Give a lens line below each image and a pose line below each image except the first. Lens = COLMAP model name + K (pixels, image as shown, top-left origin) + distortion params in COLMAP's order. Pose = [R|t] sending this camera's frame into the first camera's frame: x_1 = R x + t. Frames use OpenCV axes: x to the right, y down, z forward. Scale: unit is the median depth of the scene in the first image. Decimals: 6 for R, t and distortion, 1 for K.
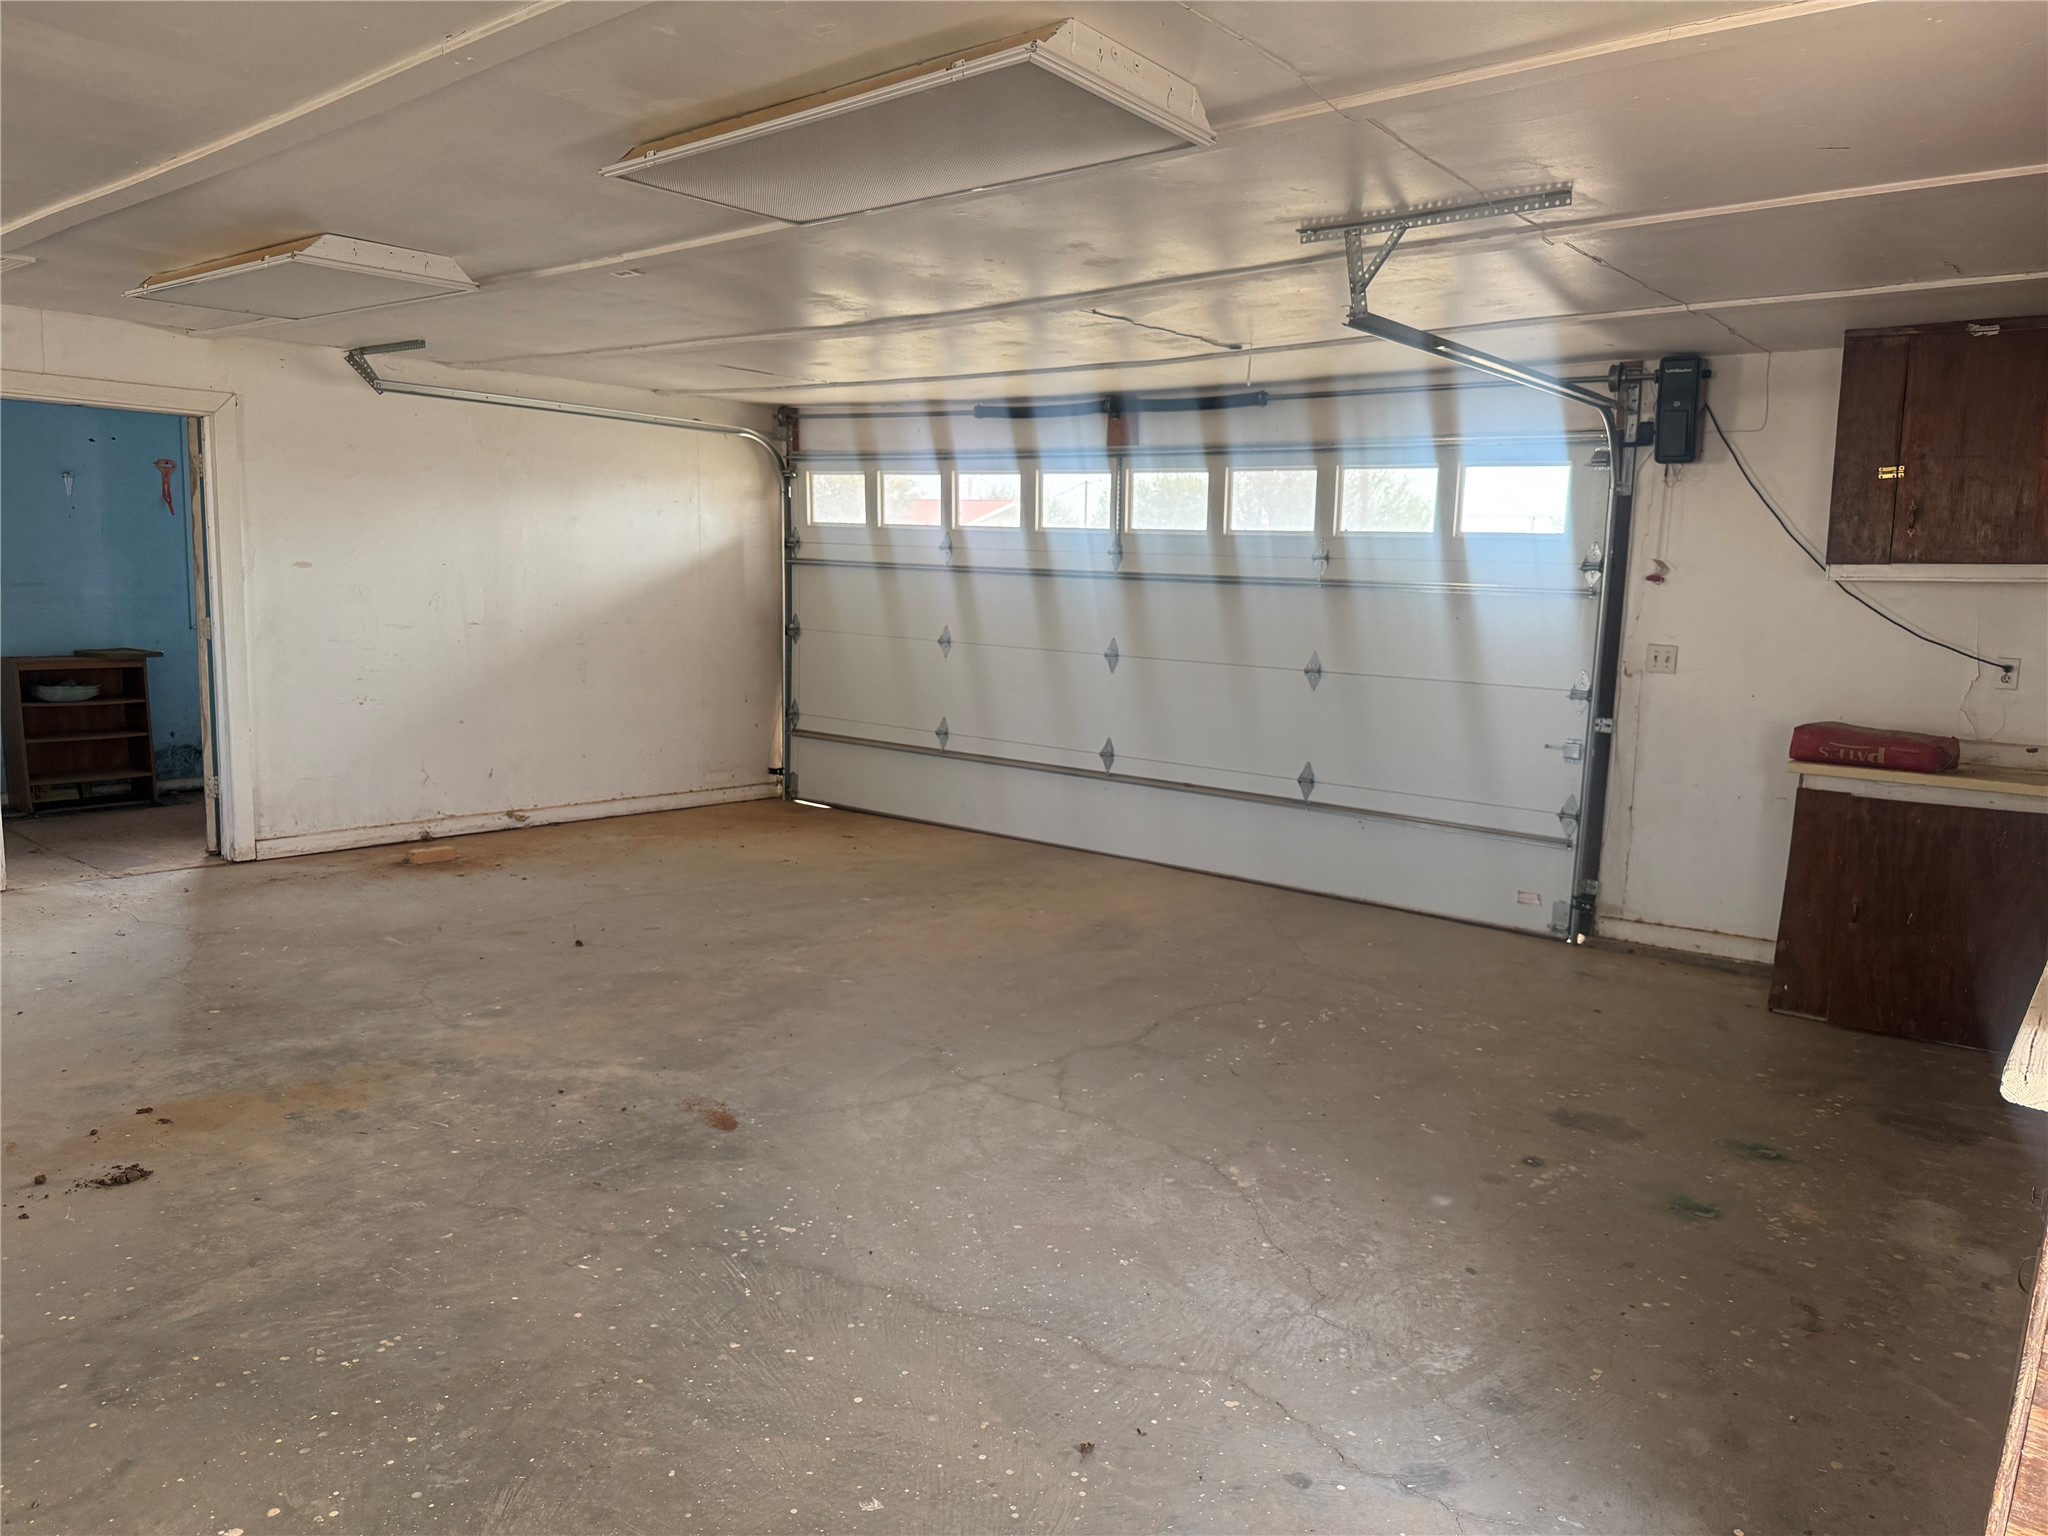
lens RADIAL K [[1455.3, 0, 1024.0], [0, 1455.3, 768.0], [0, 0, 1]] dist [0.058660, -0.114943]
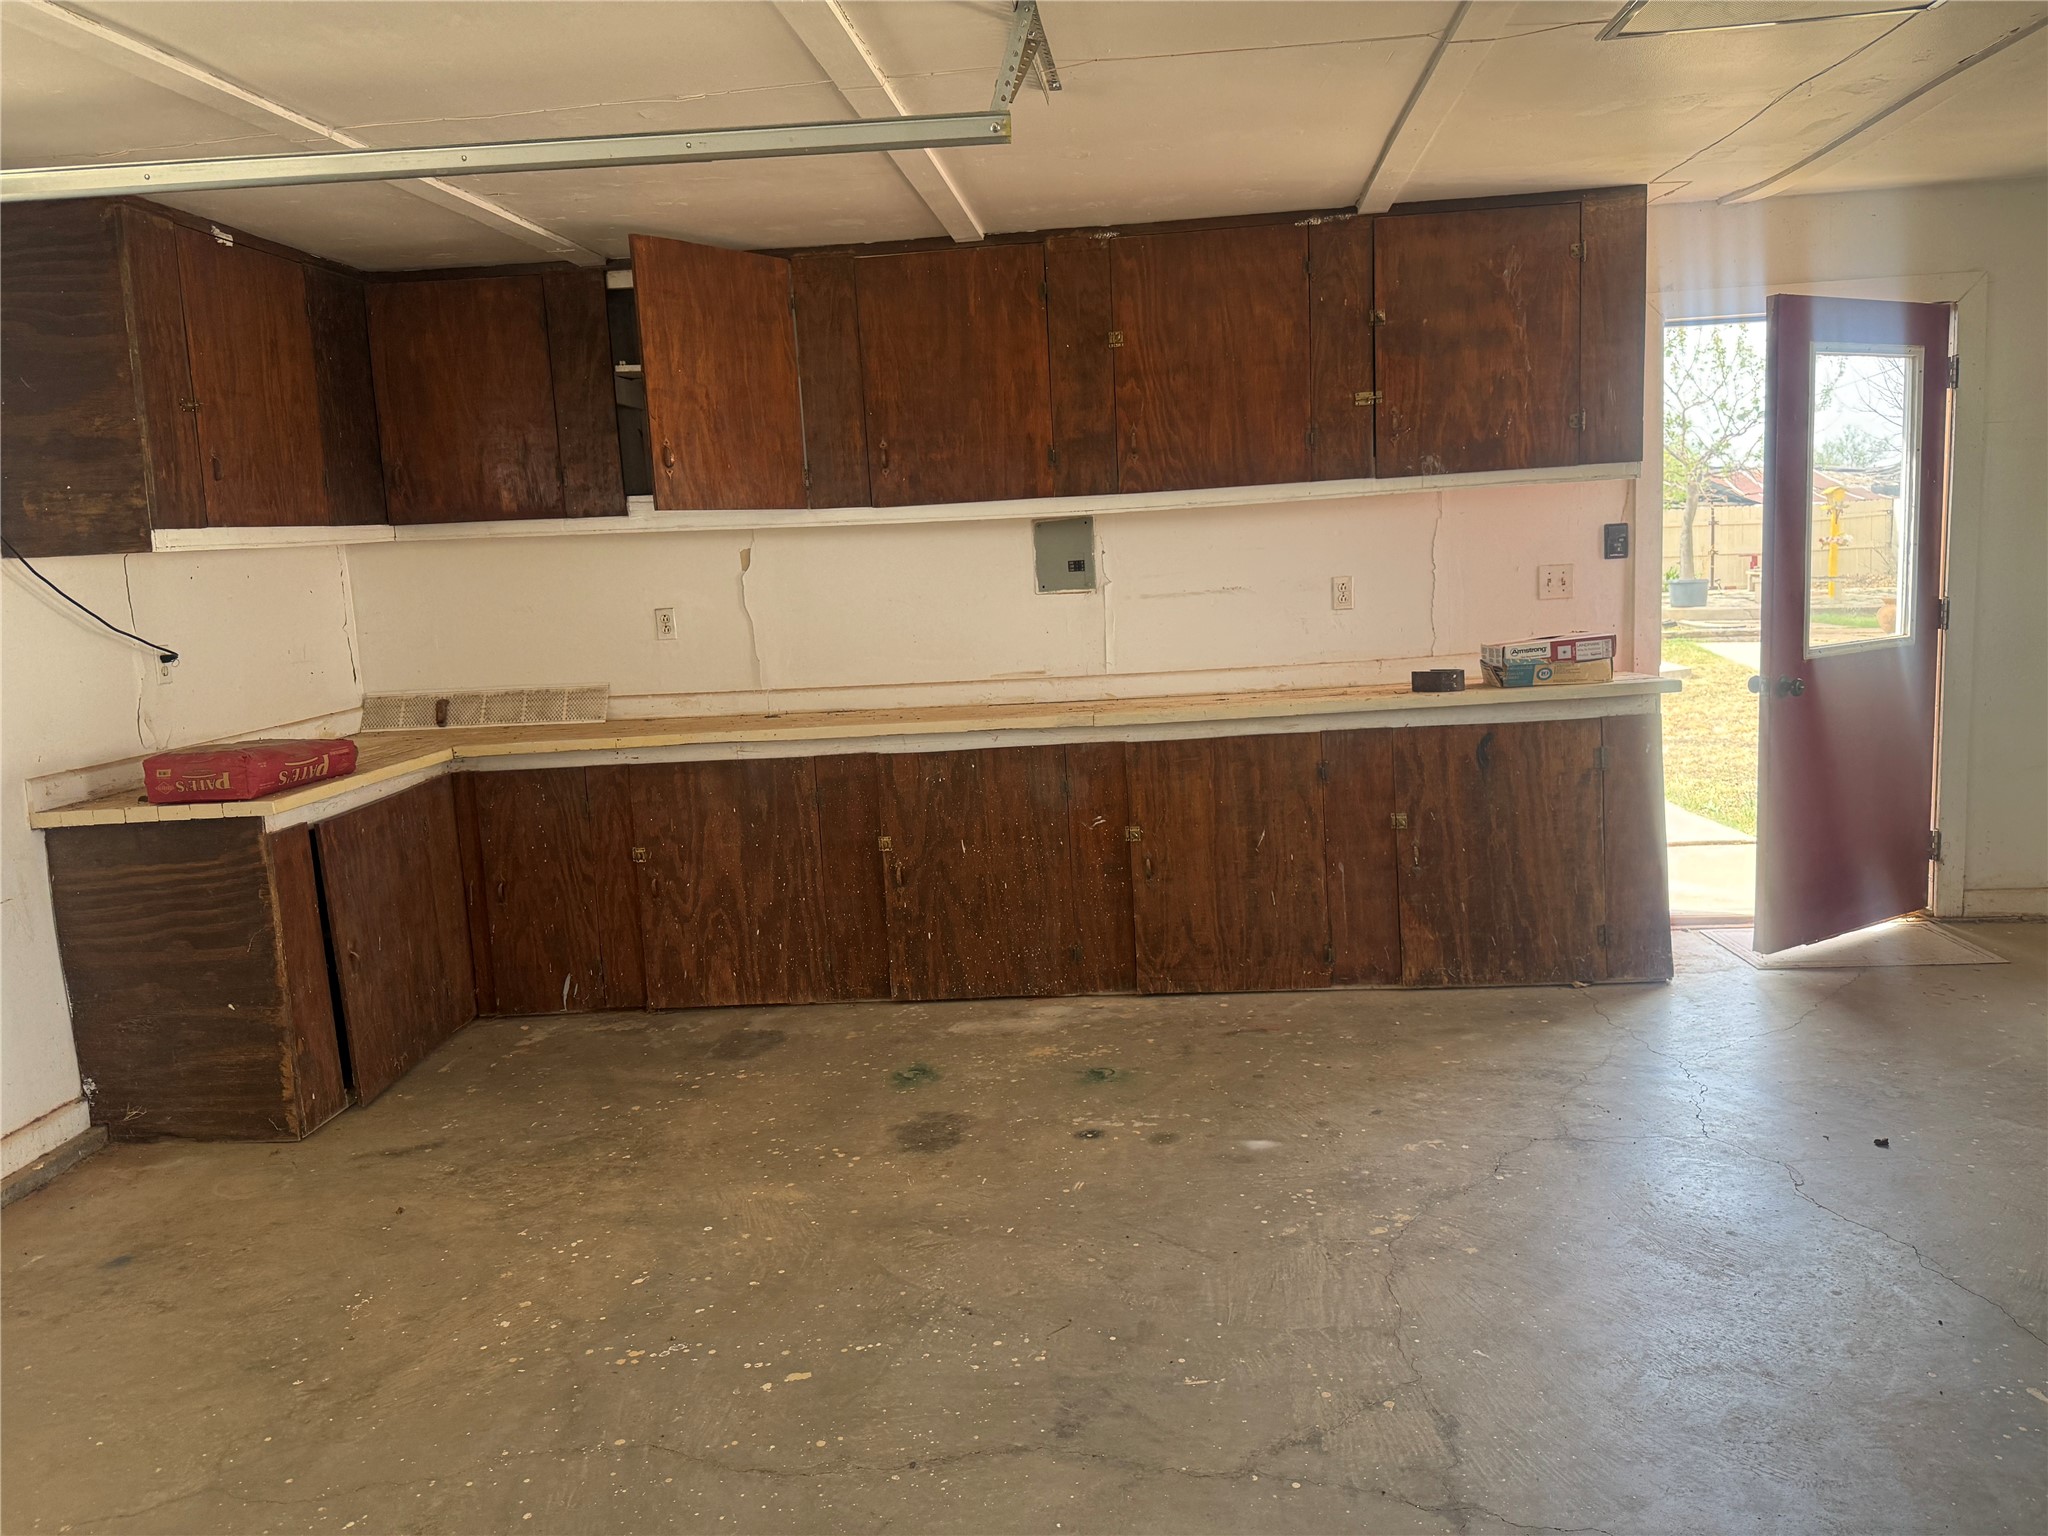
lens RADIAL K [[1406.7, 0, 1024.7], [0, 1406.7, 734.5], [0, 0, 1]] dist [0.087203, -0.099132]
pose [[-0.546618, -0.105726, 0.830681, -0.333465], [0.147223, 0.964412, 0.219625, -0.172306], [-0.824339, 0.242346, -0.511600, 1.329980]]
